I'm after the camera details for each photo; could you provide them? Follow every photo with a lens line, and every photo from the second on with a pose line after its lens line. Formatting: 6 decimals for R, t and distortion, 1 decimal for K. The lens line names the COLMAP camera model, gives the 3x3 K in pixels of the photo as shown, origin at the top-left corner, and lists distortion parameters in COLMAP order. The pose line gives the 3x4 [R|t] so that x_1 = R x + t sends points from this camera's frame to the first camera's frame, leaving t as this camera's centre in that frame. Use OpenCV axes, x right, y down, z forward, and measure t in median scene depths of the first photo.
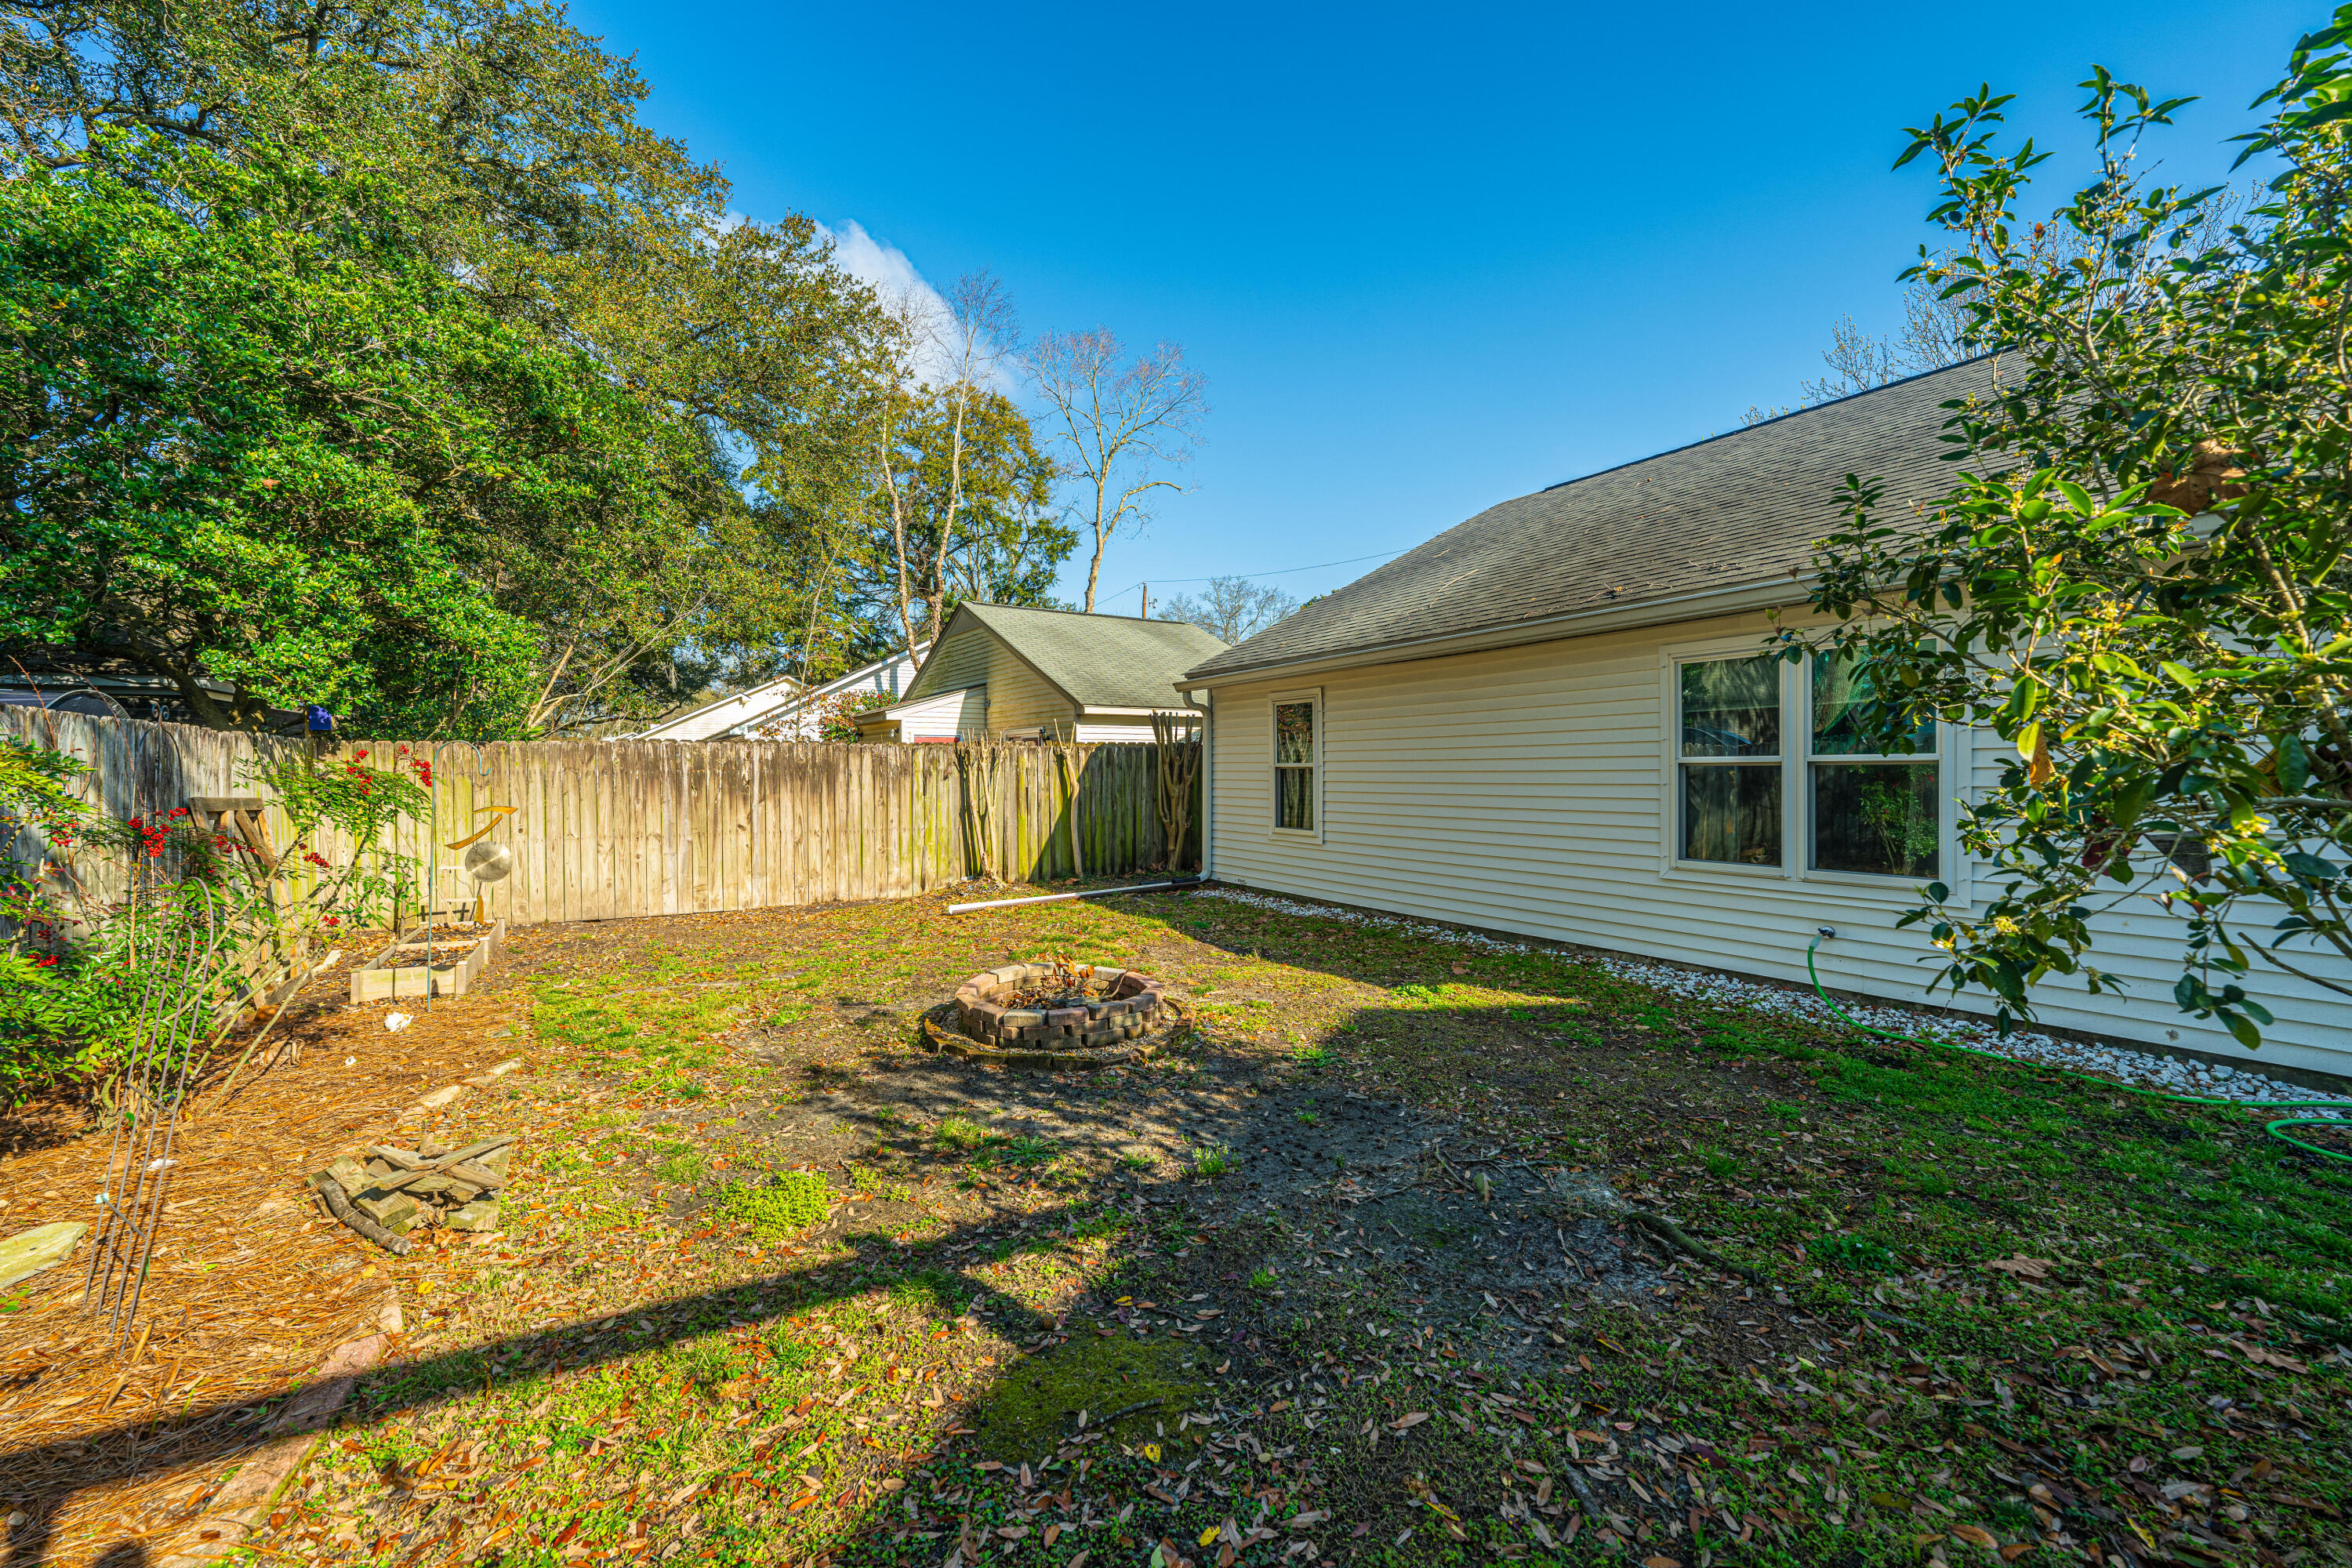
lens RADIAL K [[926.3, 0, 1214.7], [0, 926.3, 783.5], [0, 0, 1]] dist [-0.001914, 0.000607]
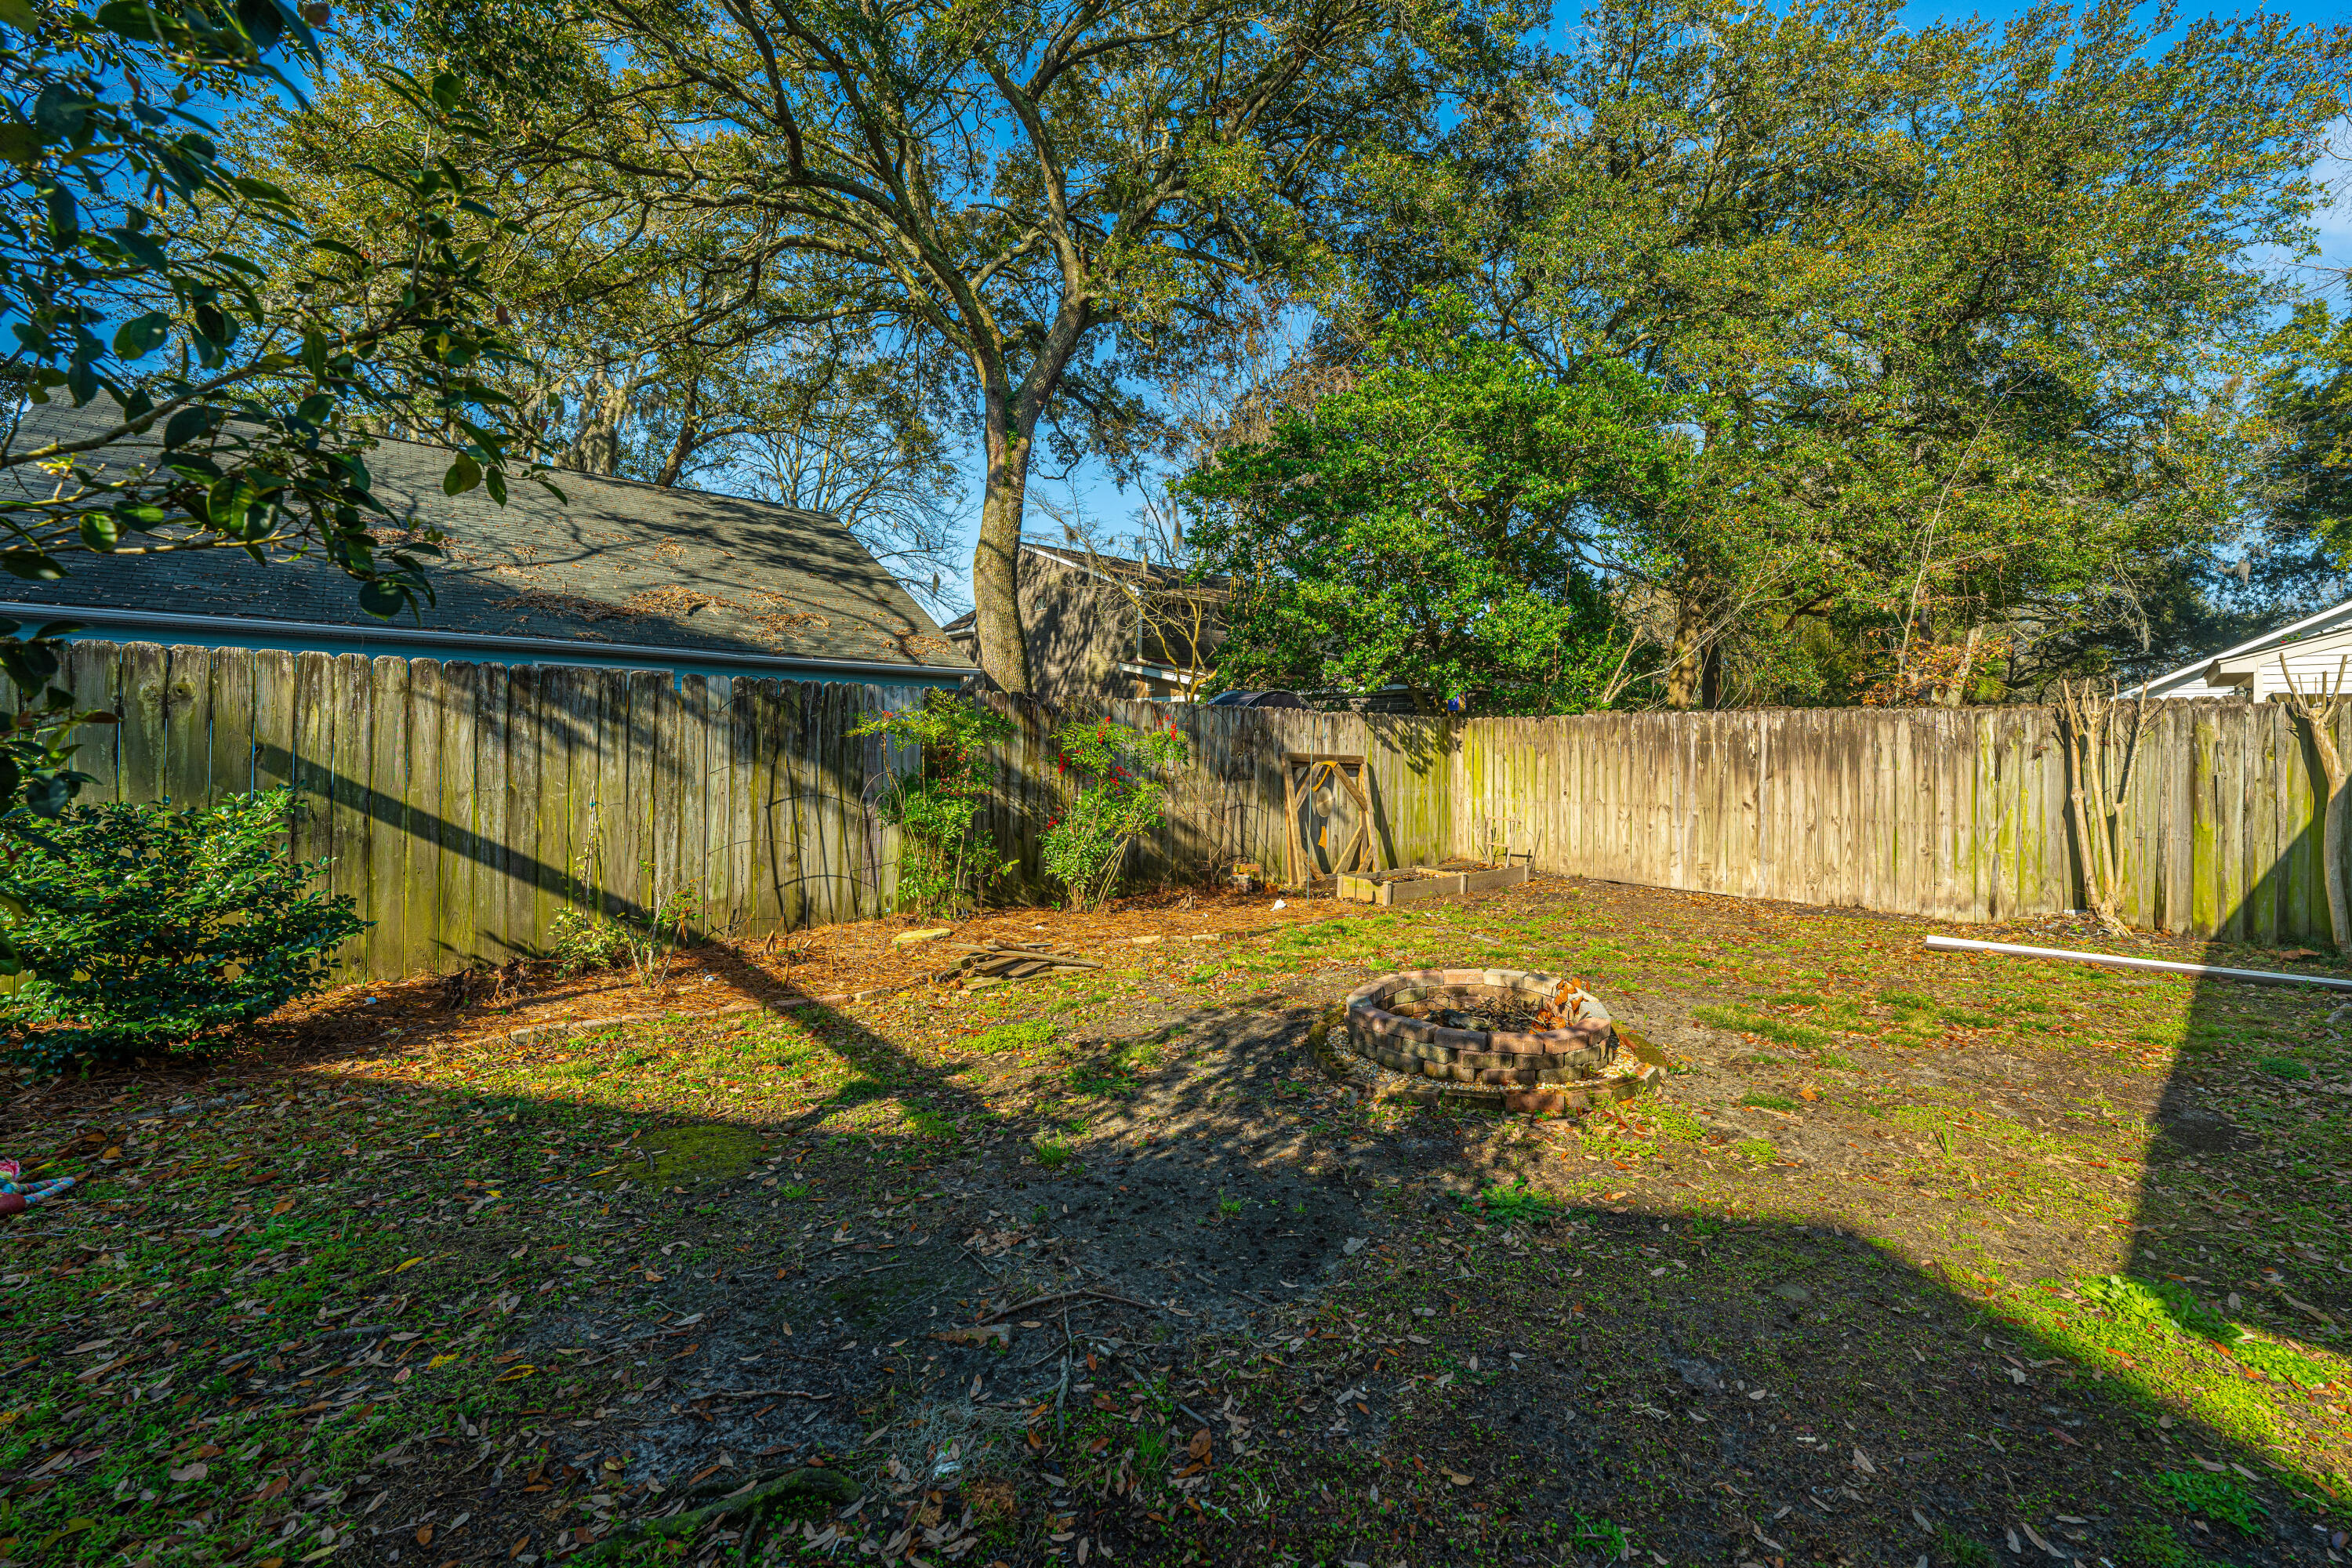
lens RADIAL K [[926.3, 0, 1191.9], [0, 926.3, 739.5], [0, 0, 1]] dist [-0.001914, 0.000607]
pose [[0.175689, -0.001266, -0.984445, 0.283969], [-0.026970, 0.999618, -0.006098, 0.003047], [0.984076, 0.027622, 0.175588, 0.299541]]
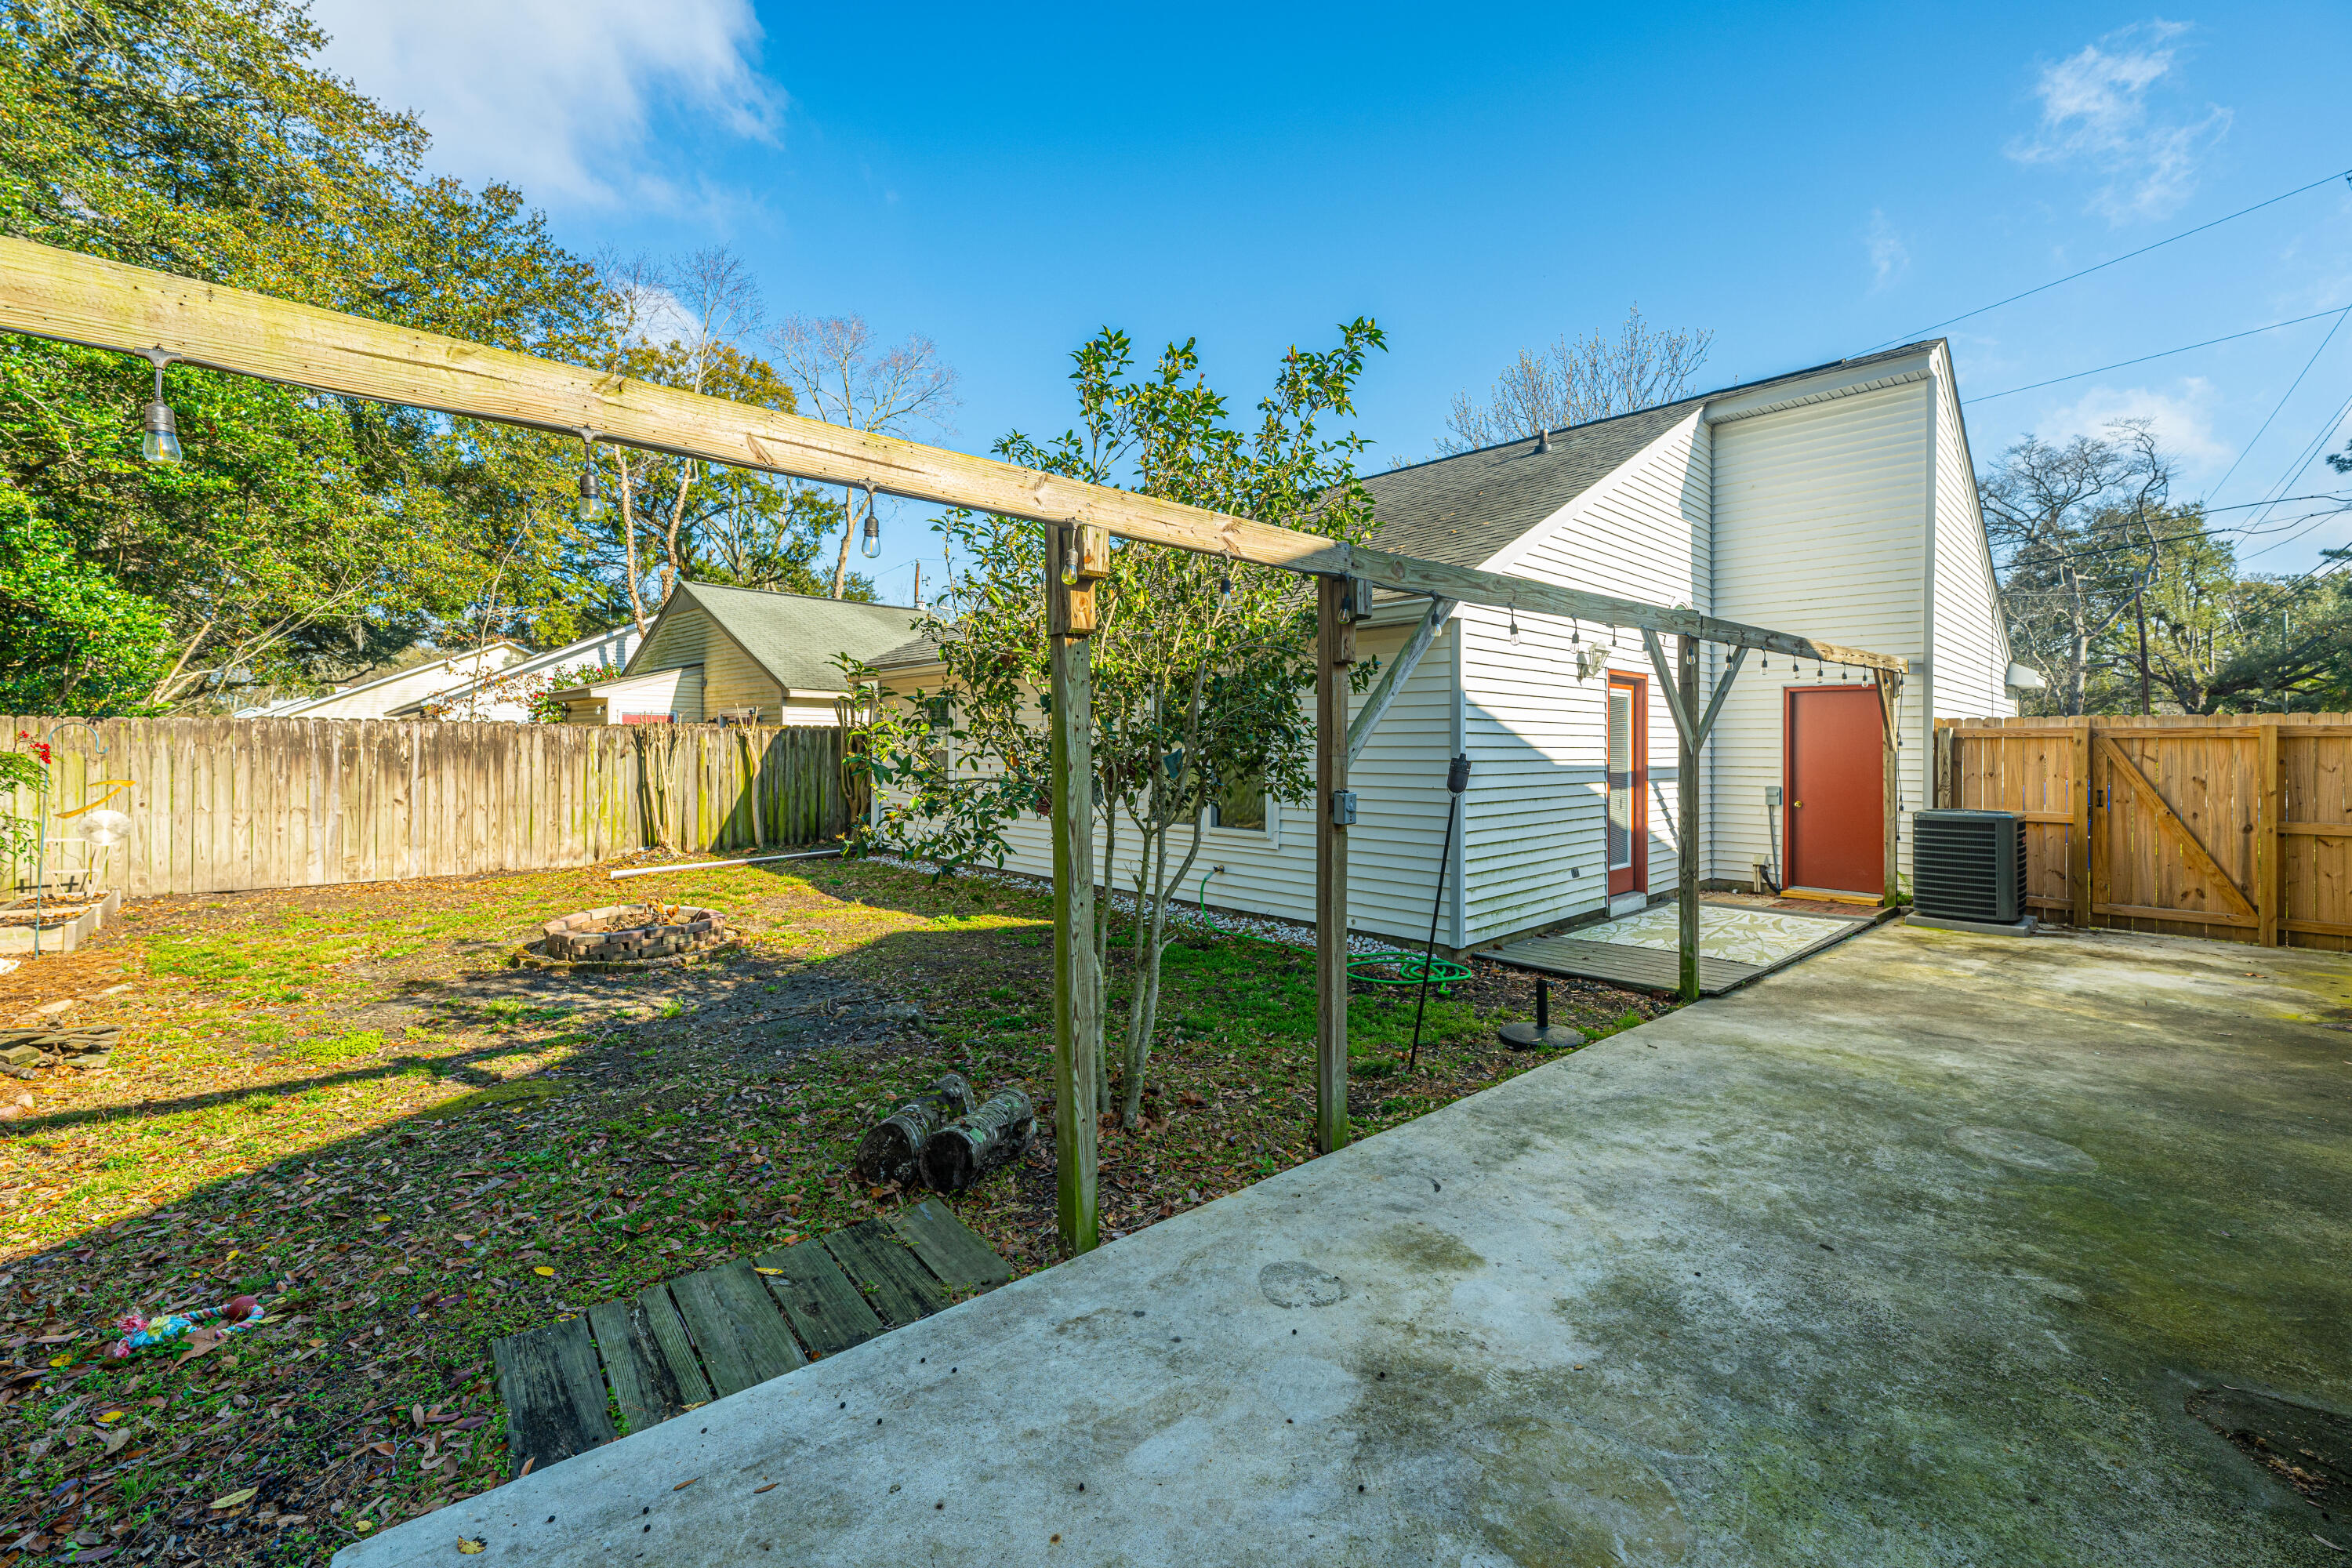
lens RADIAL K [[926.3, 0, 1216.9], [0, 926.3, 748.0], [0, 0, 1]] dist [-0.001914, 0.000607]
pose [[0.977354, 0.010751, 0.211338, 0.174785], [-0.007545, 0.999844, -0.015969, -0.003919], [-0.211476, 0.014012, 0.977283, -0.225848]]
